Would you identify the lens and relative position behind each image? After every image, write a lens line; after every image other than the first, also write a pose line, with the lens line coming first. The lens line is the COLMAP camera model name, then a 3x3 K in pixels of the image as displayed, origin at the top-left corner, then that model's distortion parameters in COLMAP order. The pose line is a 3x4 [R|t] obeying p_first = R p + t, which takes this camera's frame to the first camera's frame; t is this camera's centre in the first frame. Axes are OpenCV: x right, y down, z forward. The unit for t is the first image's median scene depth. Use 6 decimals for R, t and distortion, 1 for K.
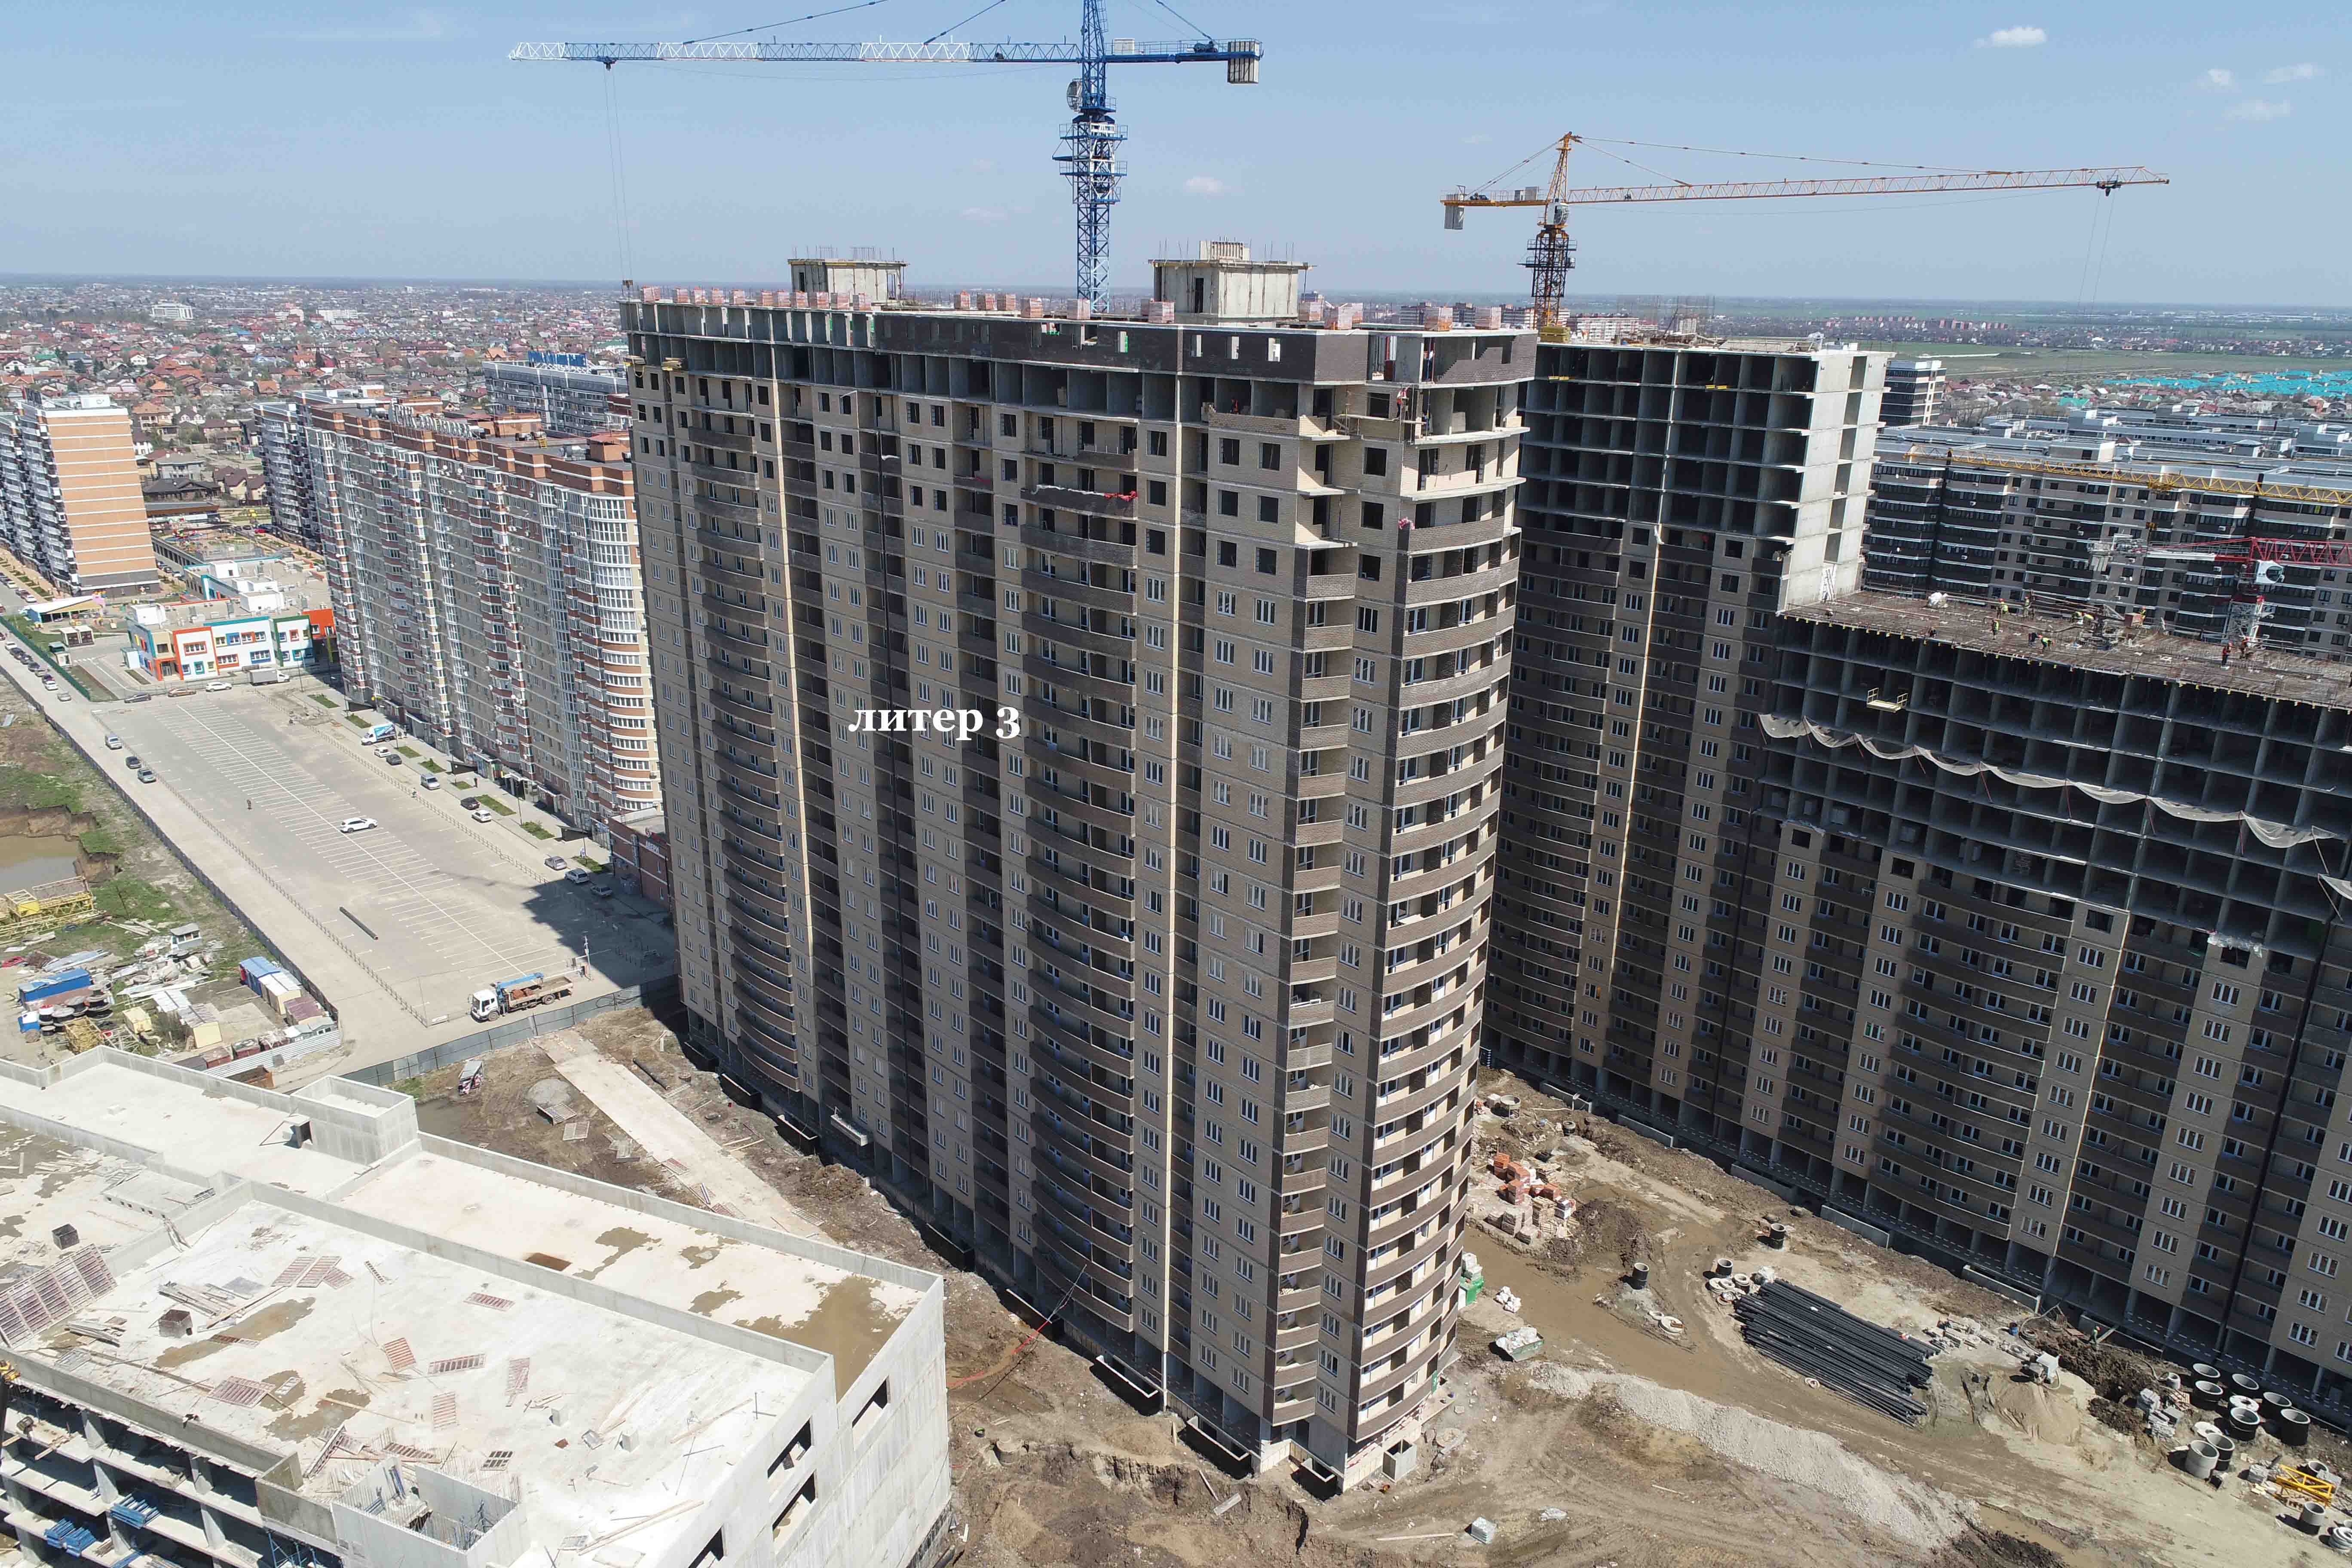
lens RADIAL K [[1608.4, 0, 1176.0], [0, 1608.4, 784.0], [0, 0, 1]] dist [0.007132, 0.000499]
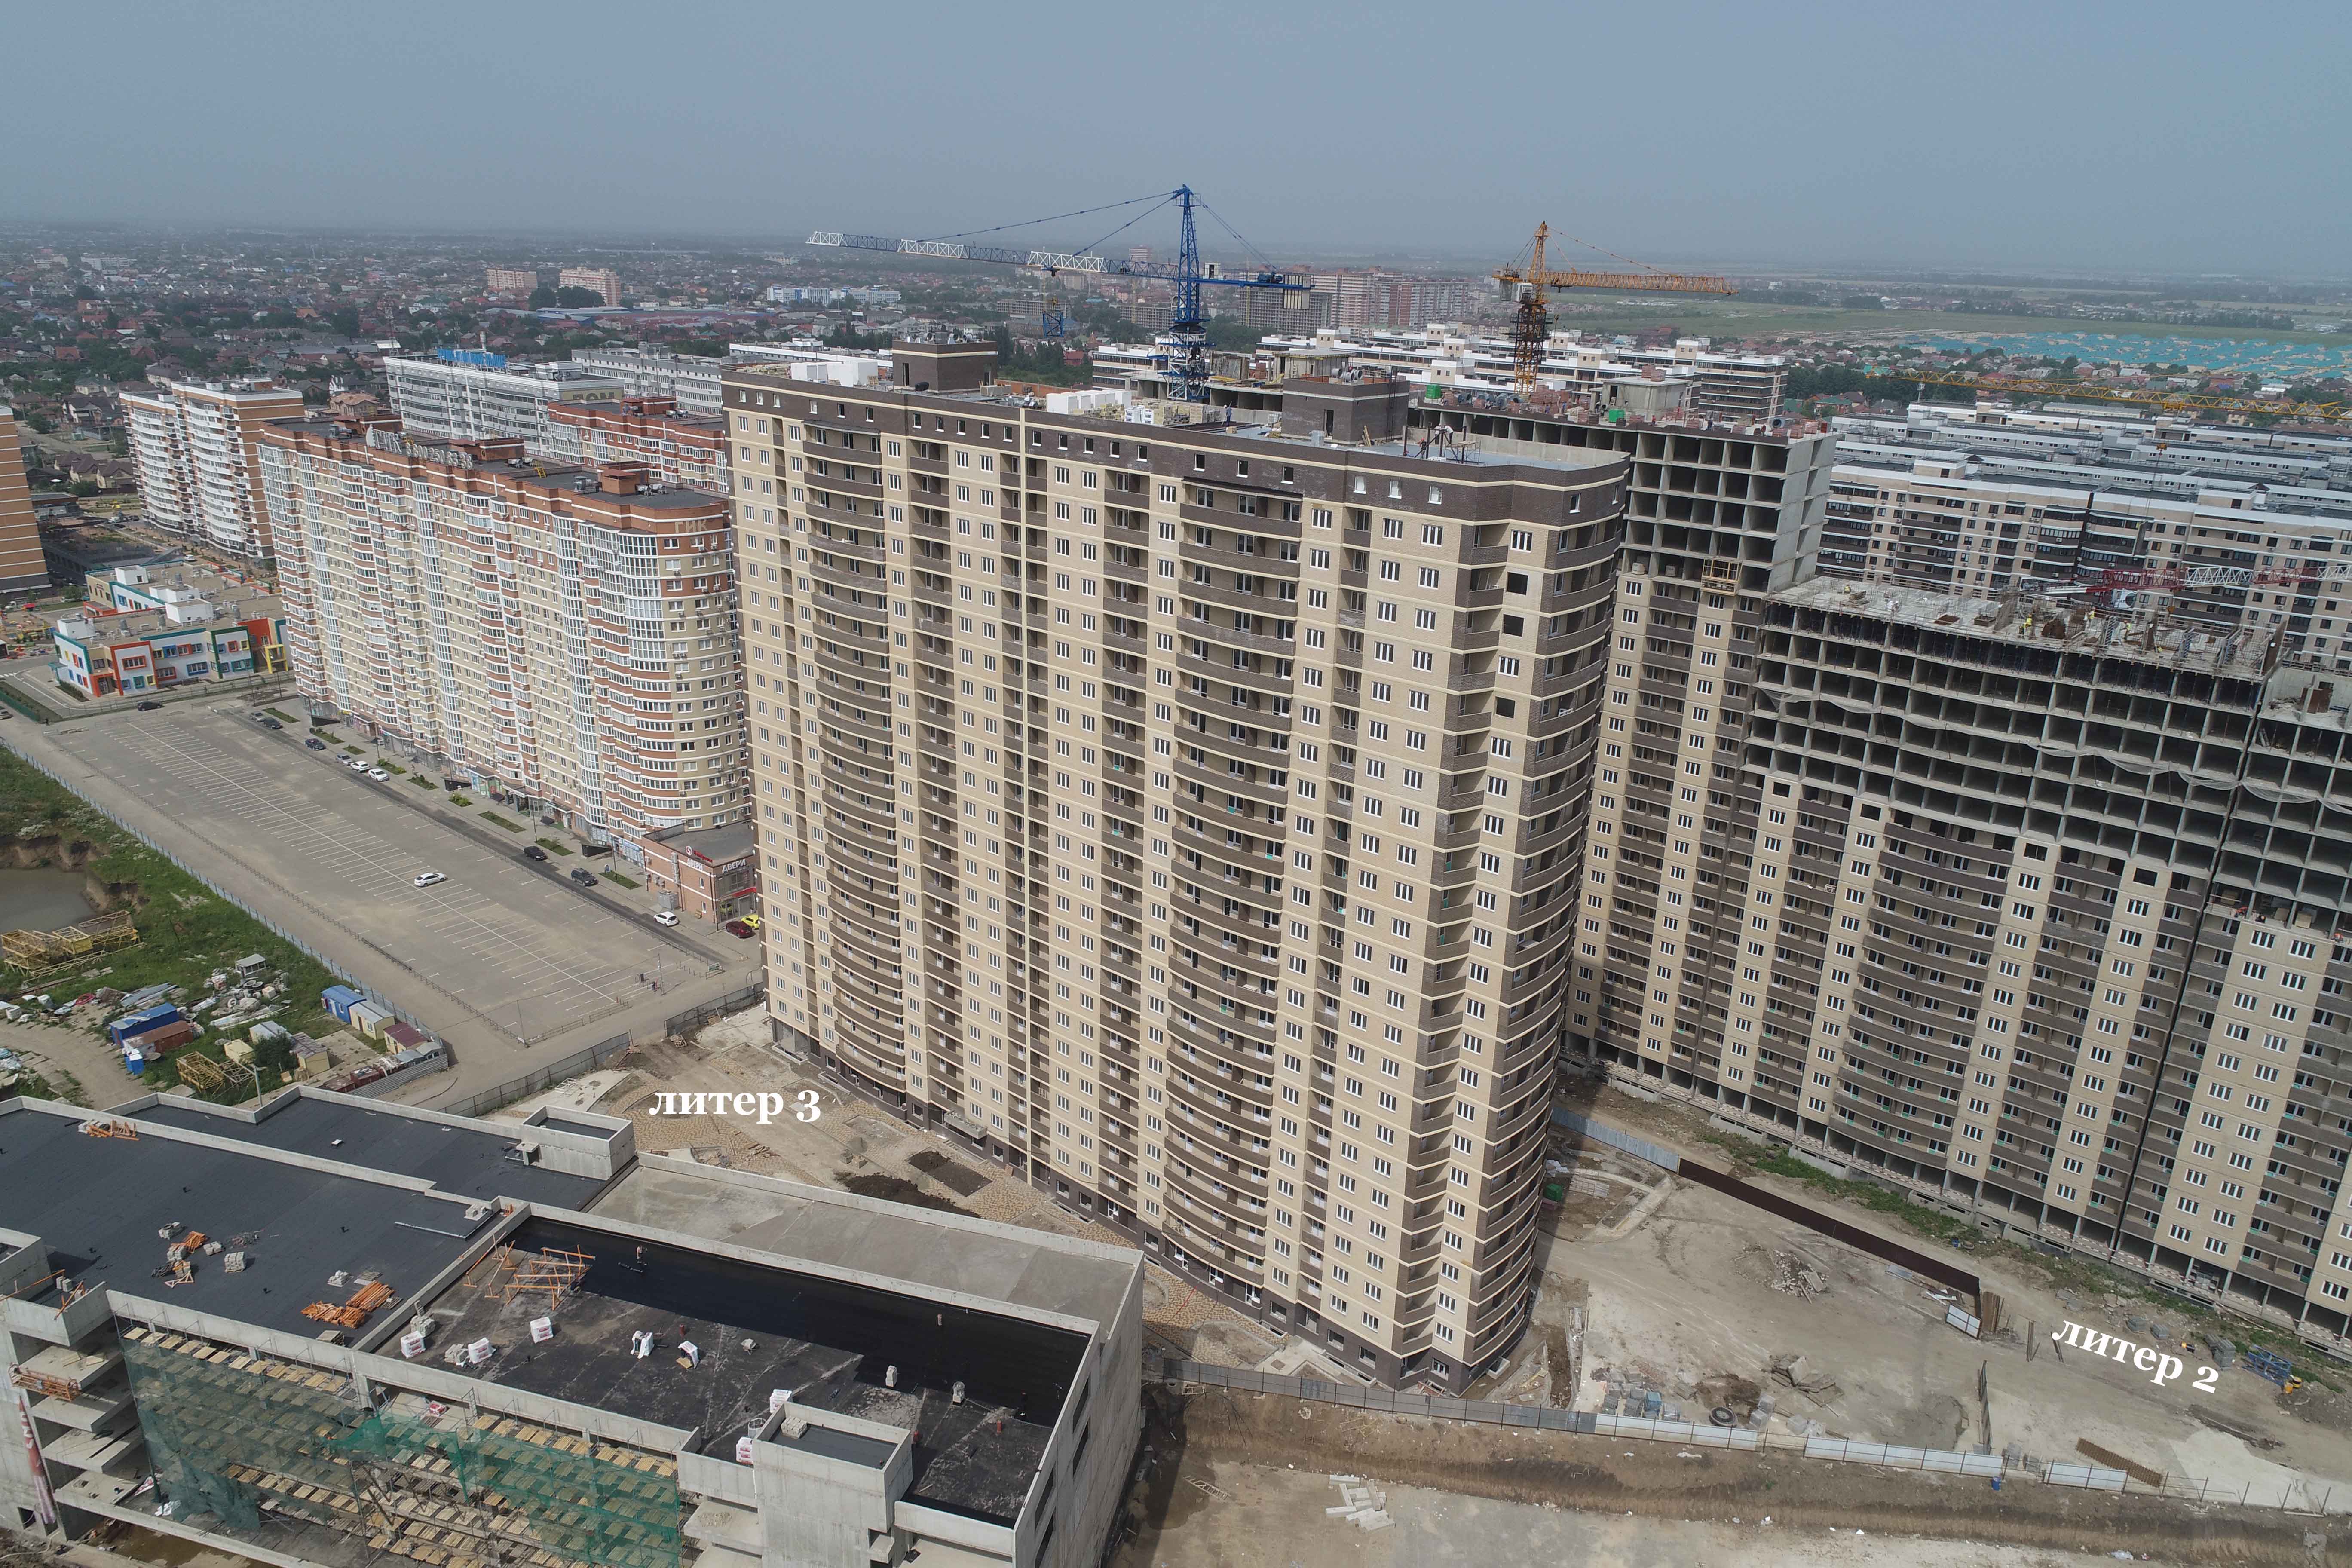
lens RADIAL K [[1608.4, 0, 1176.0], [0, 1608.4, 784.0], [0, 0, 1]] dist [0.007132, 0.000499]
pose [[0.993847, -0.028187, 0.107119, -0.124581], [0.024791, 0.999151, 0.032904, -0.042359], [-0.107956, -0.030045, 0.993702, -0.095866]]
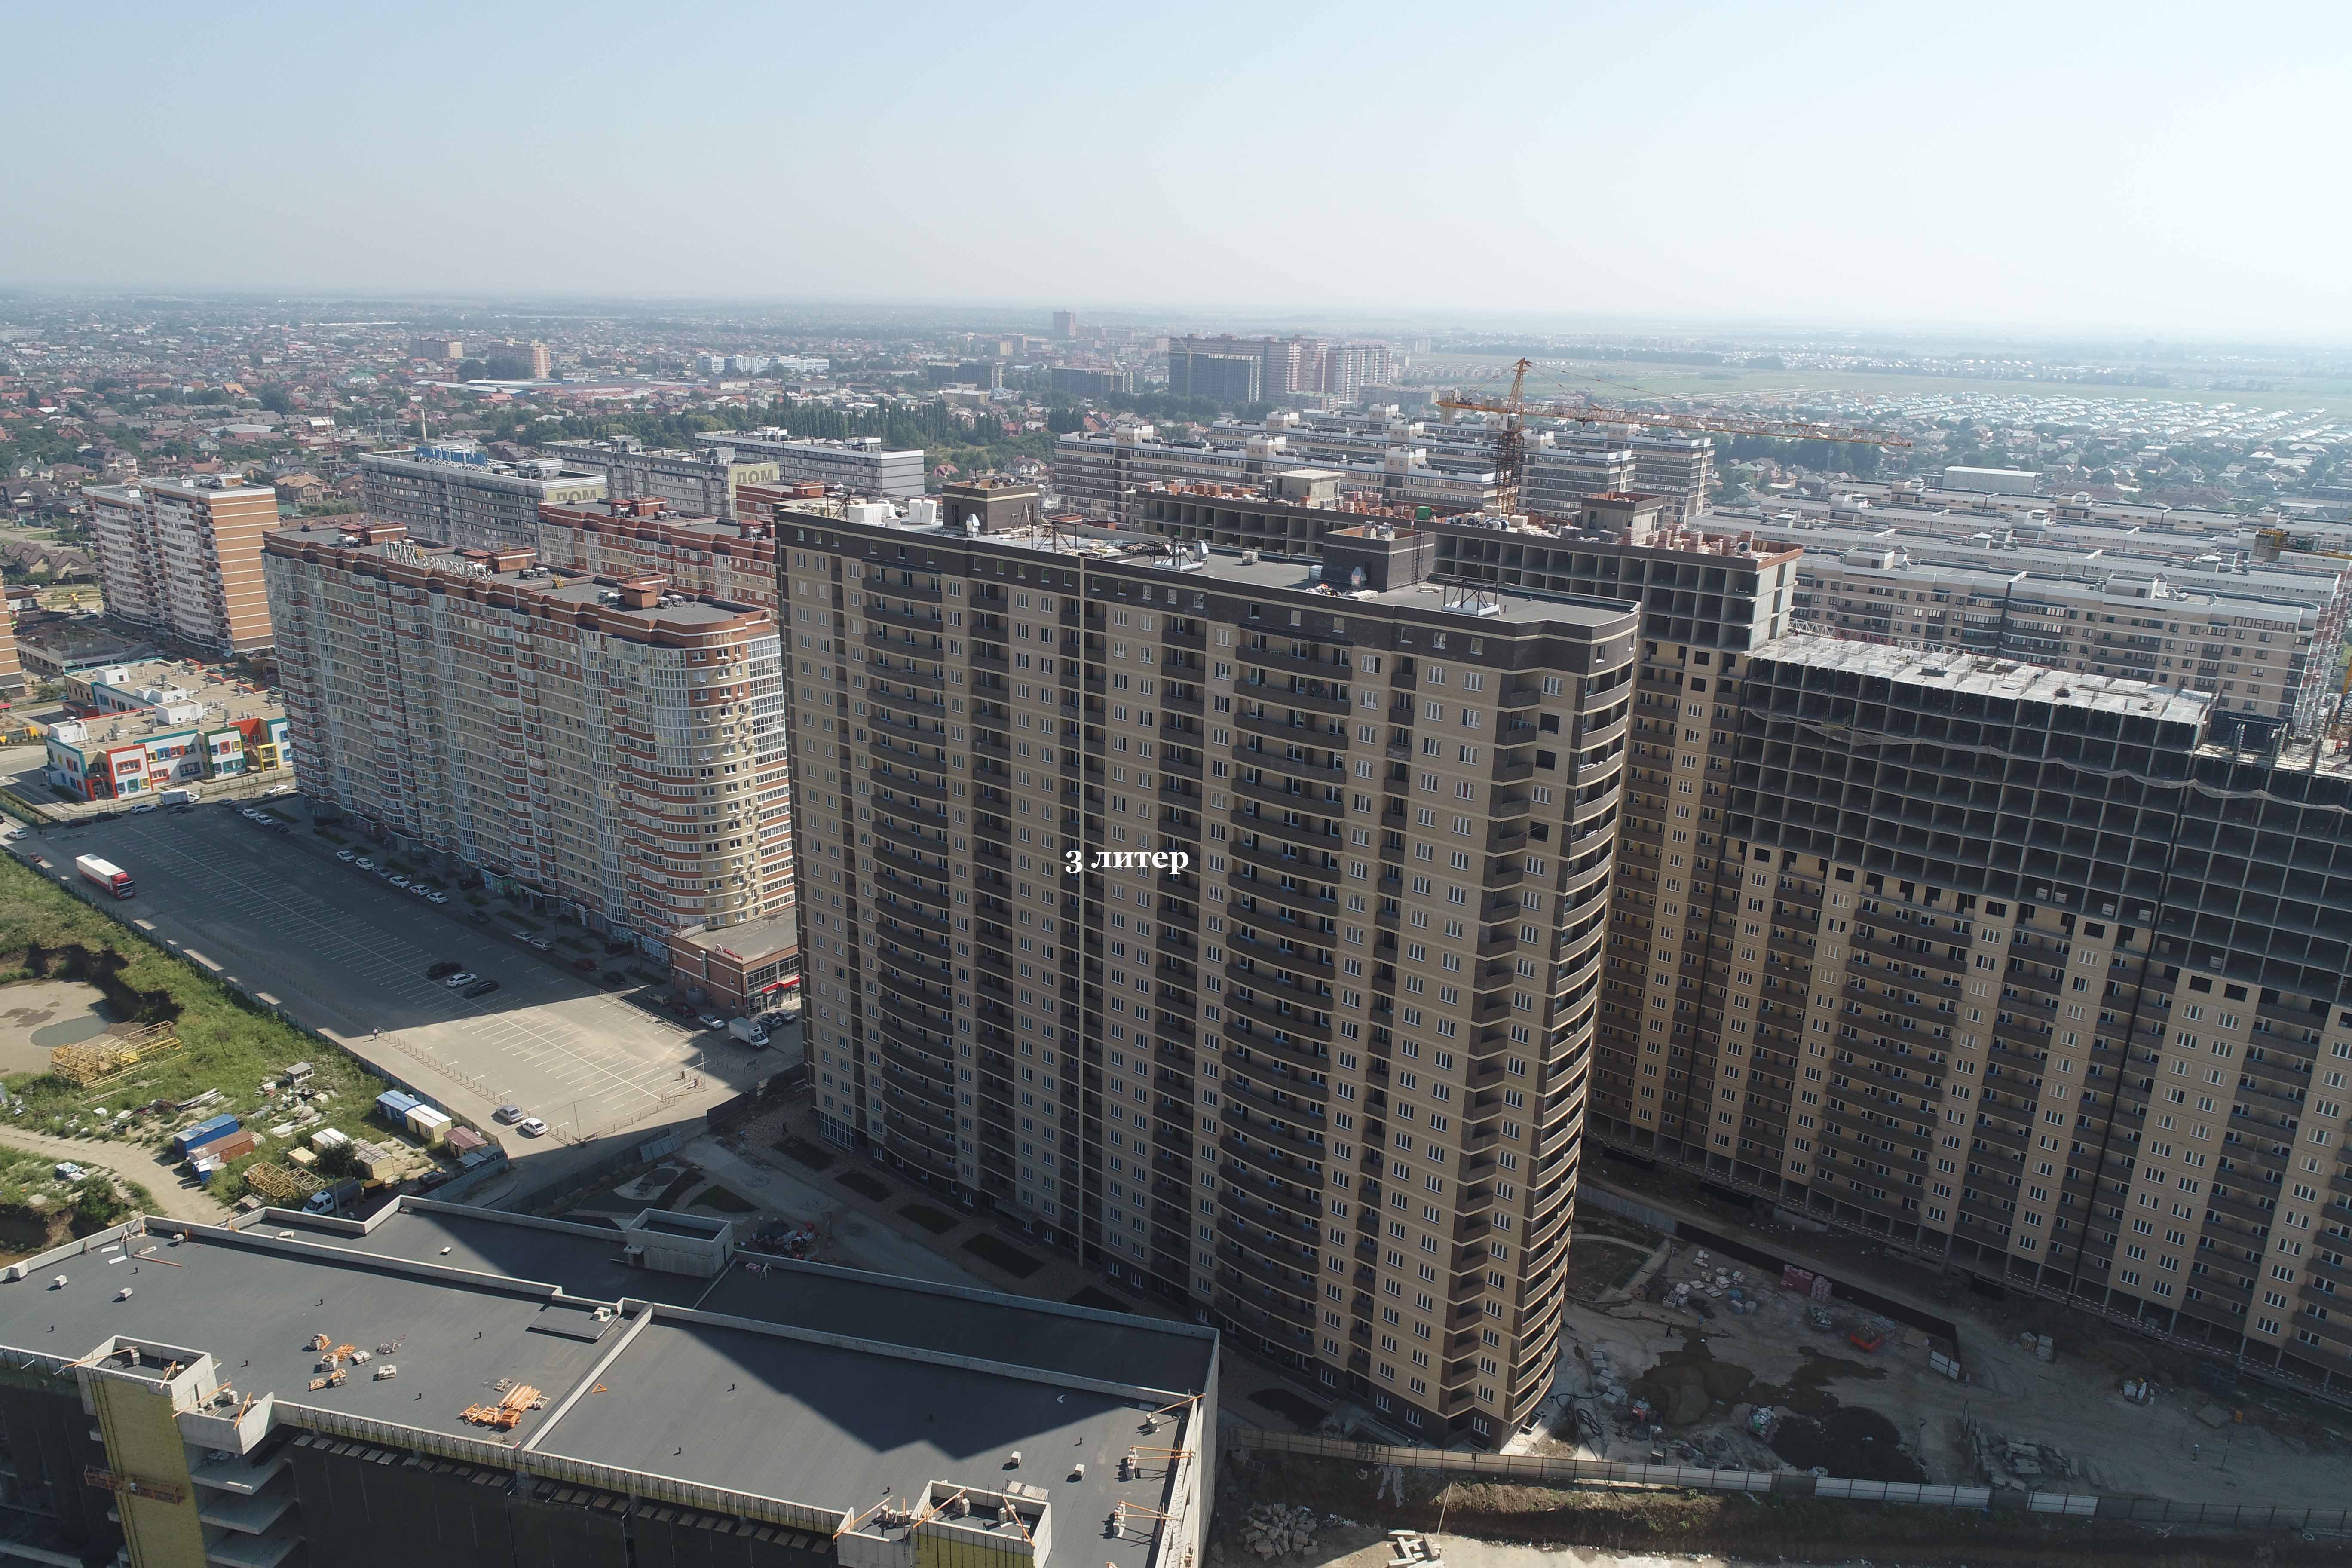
lens RADIAL K [[1608.4, 0, 1176.0], [0, 1608.4, 784.0], [0, 0, 1]] dist [0.007132, 0.000499]
pose [[0.986979, -0.042690, 0.155079, -0.189634], [0.042895, 0.999078, 0.002024, -0.074878], [-0.155023, 0.004655, 0.987900, -0.153889]]
